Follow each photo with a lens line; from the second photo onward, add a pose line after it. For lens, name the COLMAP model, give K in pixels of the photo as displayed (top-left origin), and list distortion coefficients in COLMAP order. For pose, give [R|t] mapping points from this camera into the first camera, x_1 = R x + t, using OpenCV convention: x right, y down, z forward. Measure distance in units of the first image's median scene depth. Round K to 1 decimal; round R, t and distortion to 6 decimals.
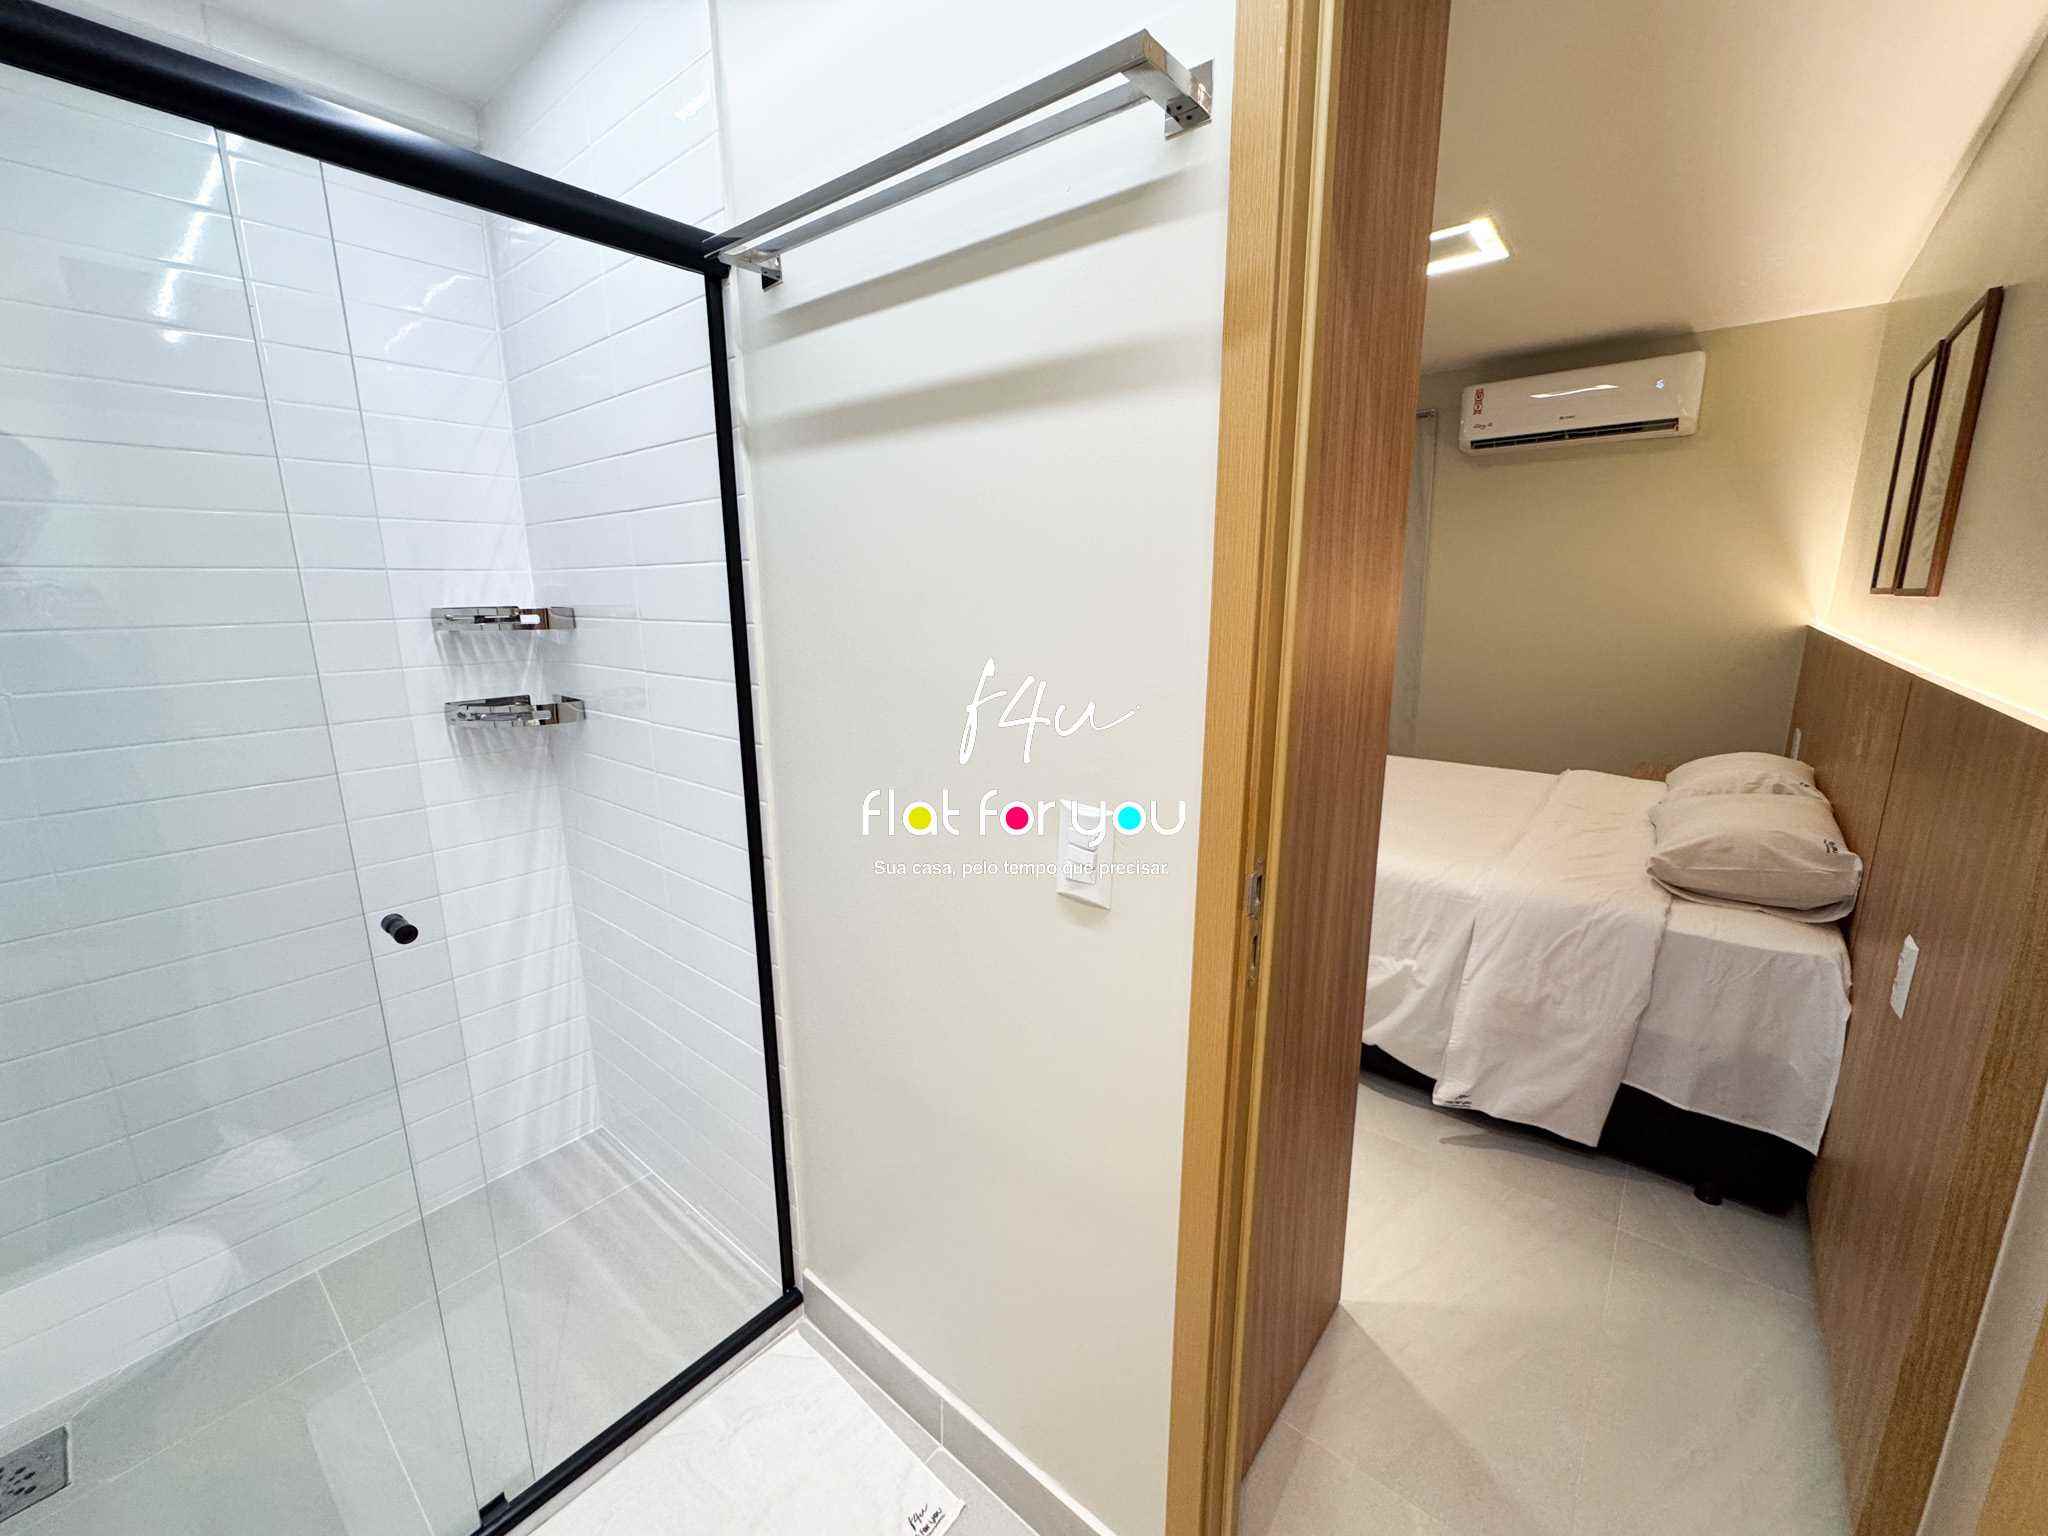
lens RADIAL K [[821.3, 0, 1029.3], [0, 821.3, 768.1], [0, 0, 1]] dist [0.005861, 0.000245]
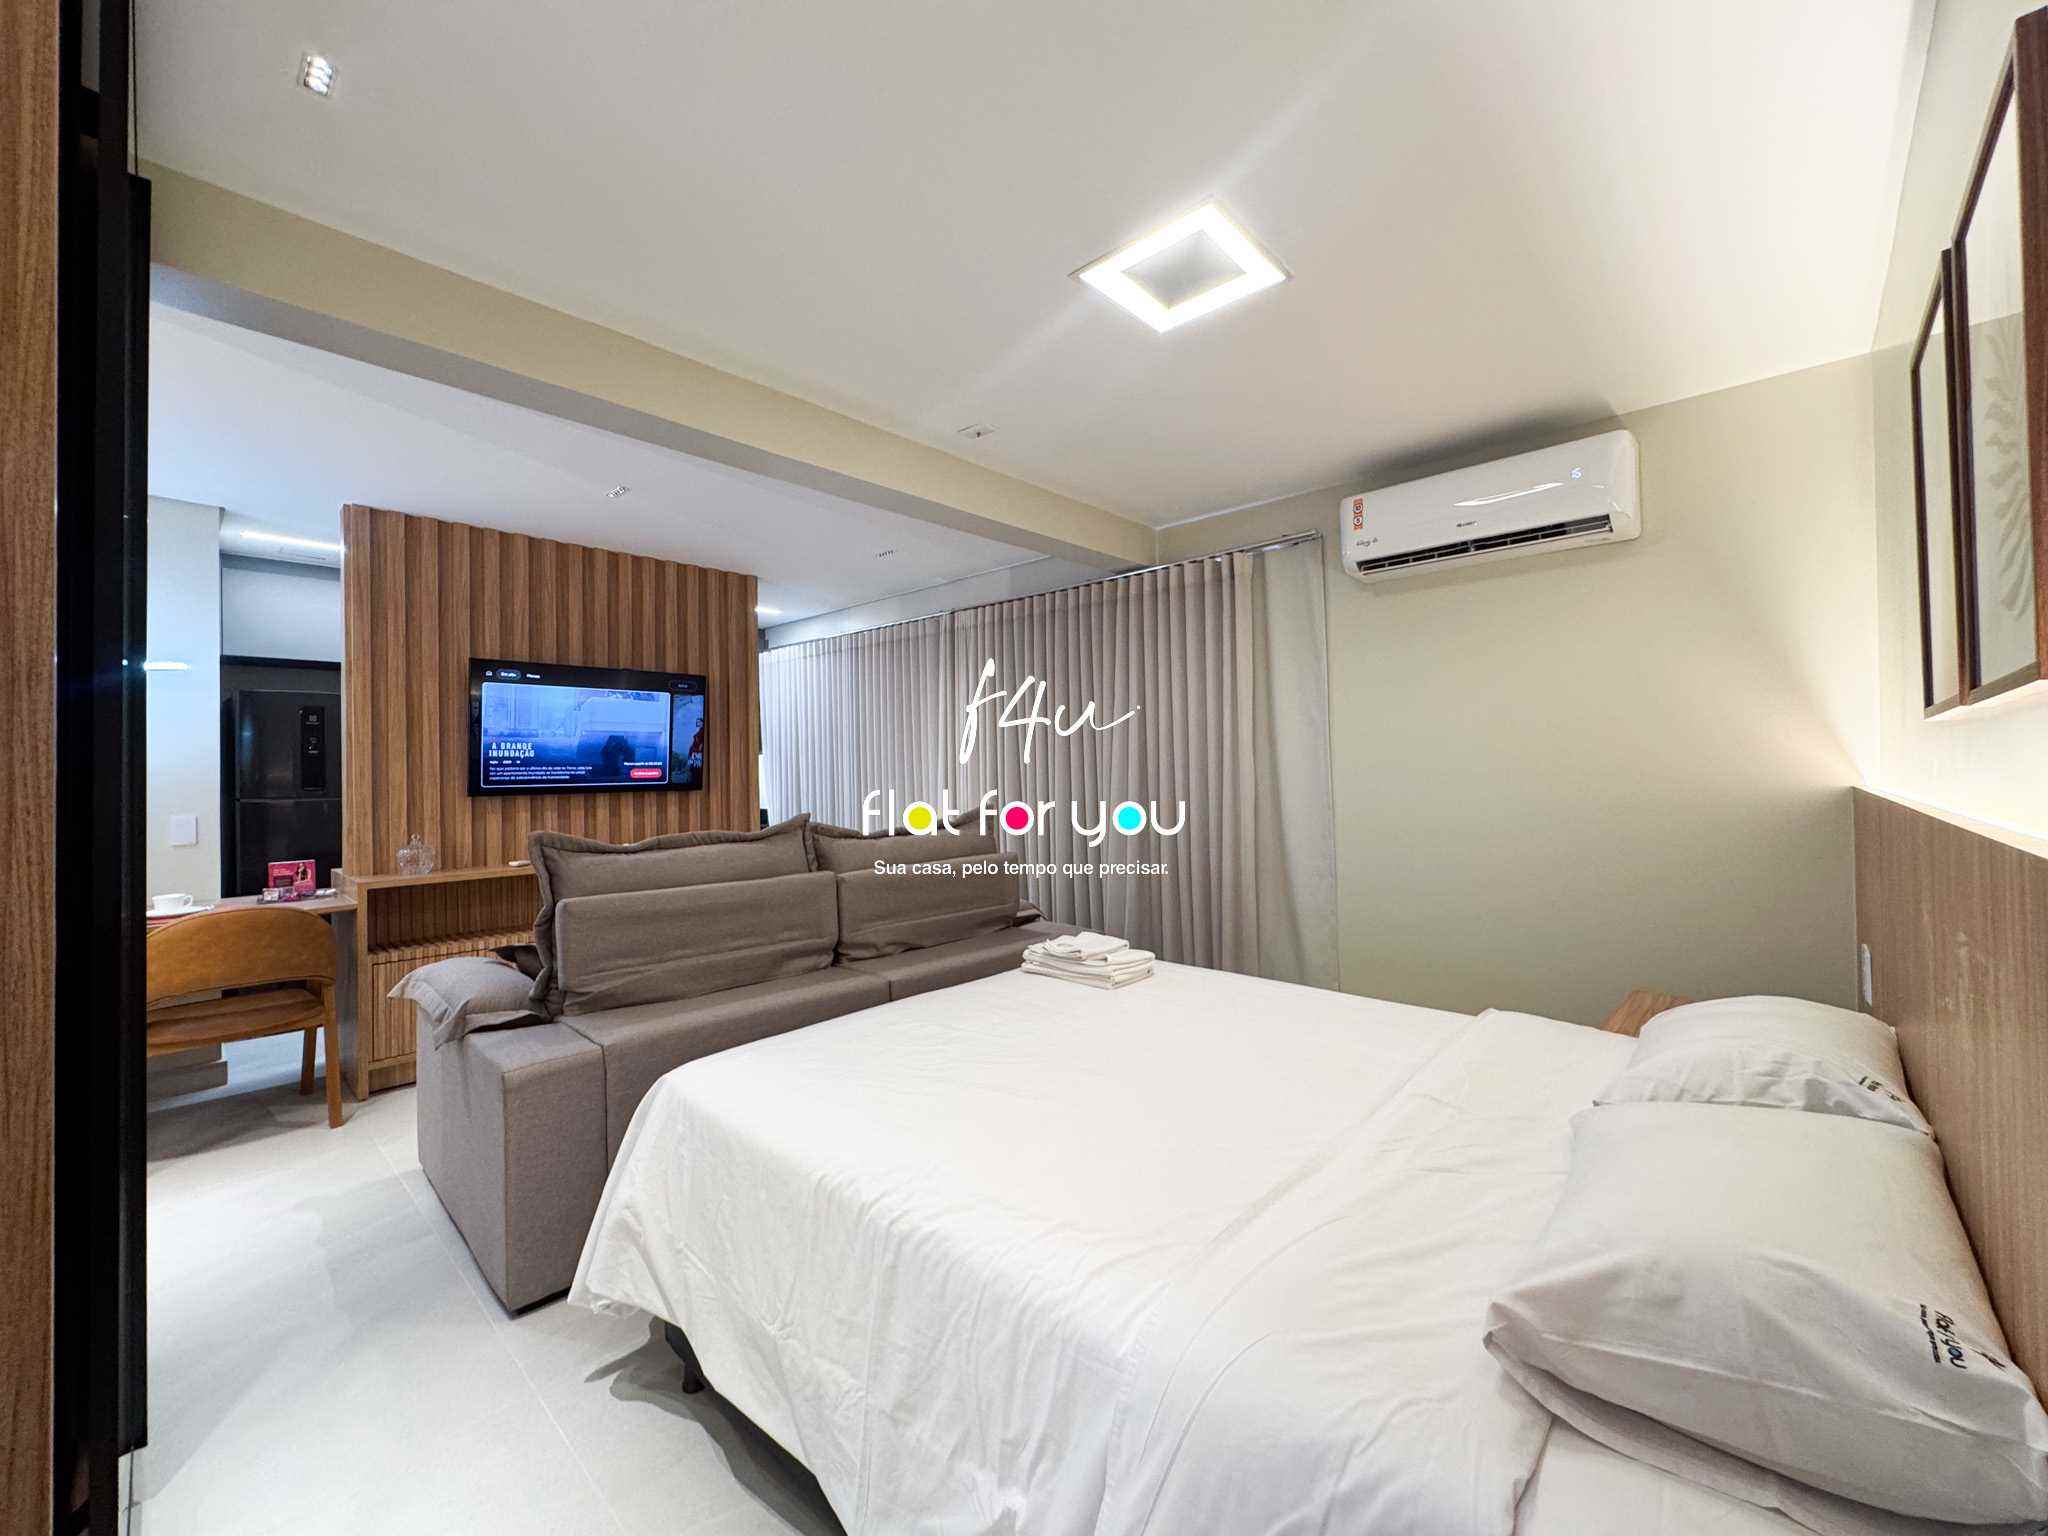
lens RADIAL K [[821.3, 0, 1021.7], [0, 821.3, 766.0], [0, 0, 1]] dist [0.005861, 0.000245]
pose [[0.997652, -0.004977, -0.068305, 0.471255], [-0.010203, 0.975427, -0.220089, -0.053005], [0.067722, 0.220269, 0.973085, 0.447013]]
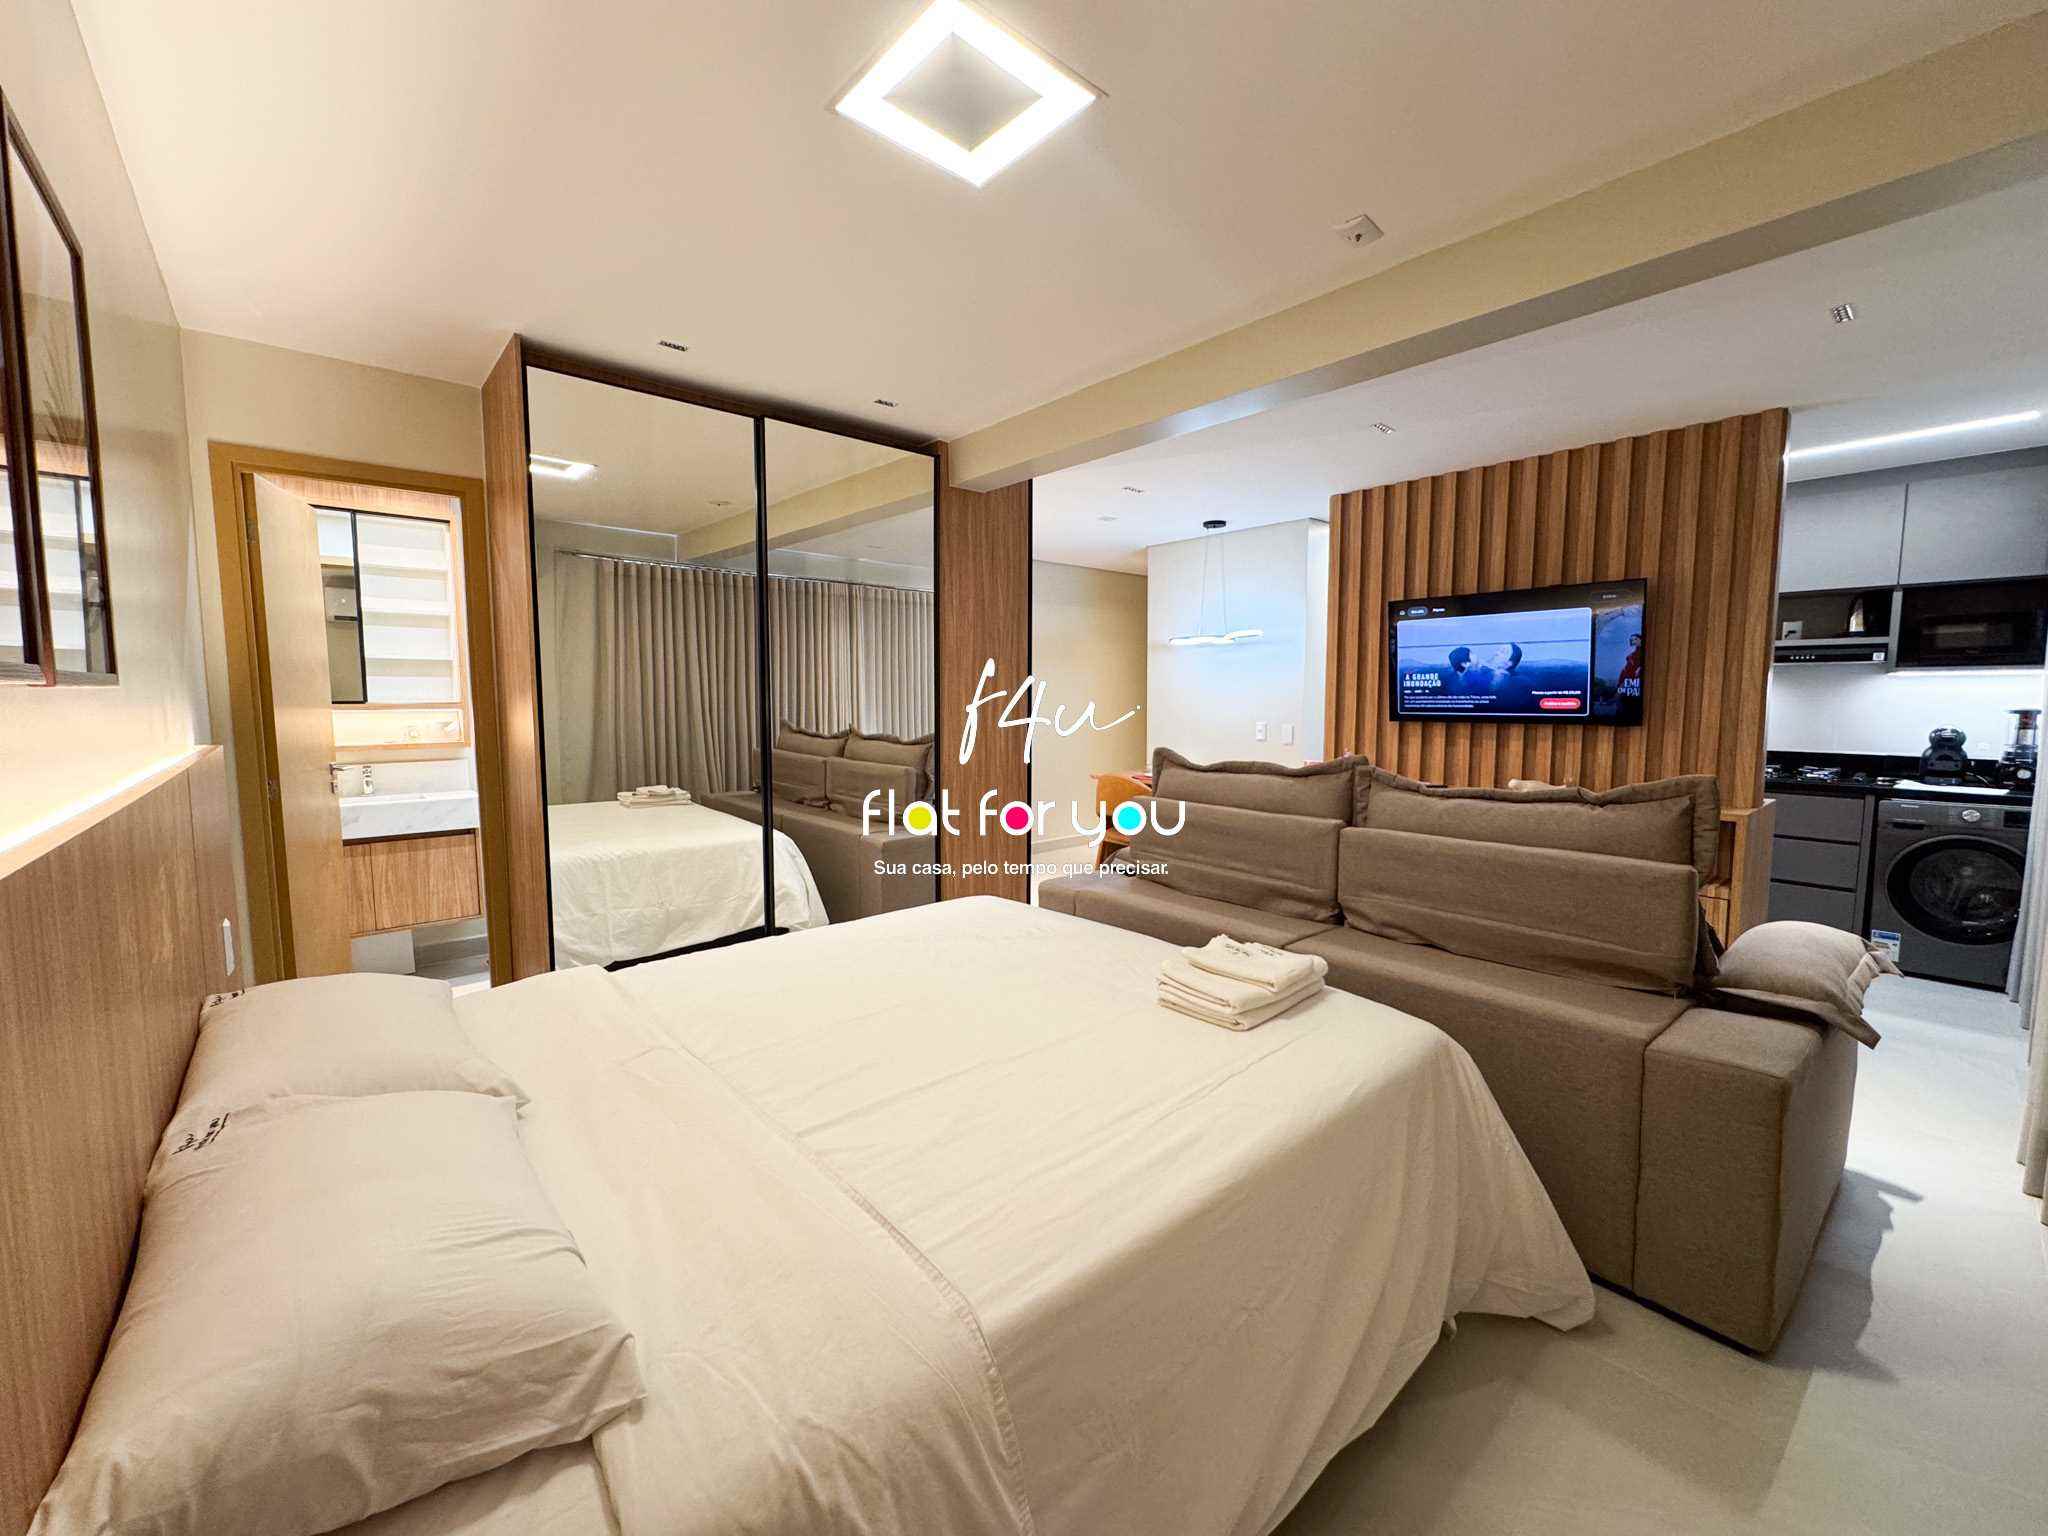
lens RADIAL K [[821.3, 0, 1032.1], [0, 821.3, 763.1], [0, 0, 1]] dist [0.005861, 0.000245]
pose [[-0.164612, 0.090290, -0.982217, 0.852071], [-0.209497, 0.969881, 0.124267, -0.171388], [0.963854, 0.226228, -0.140739, 0.915259]]
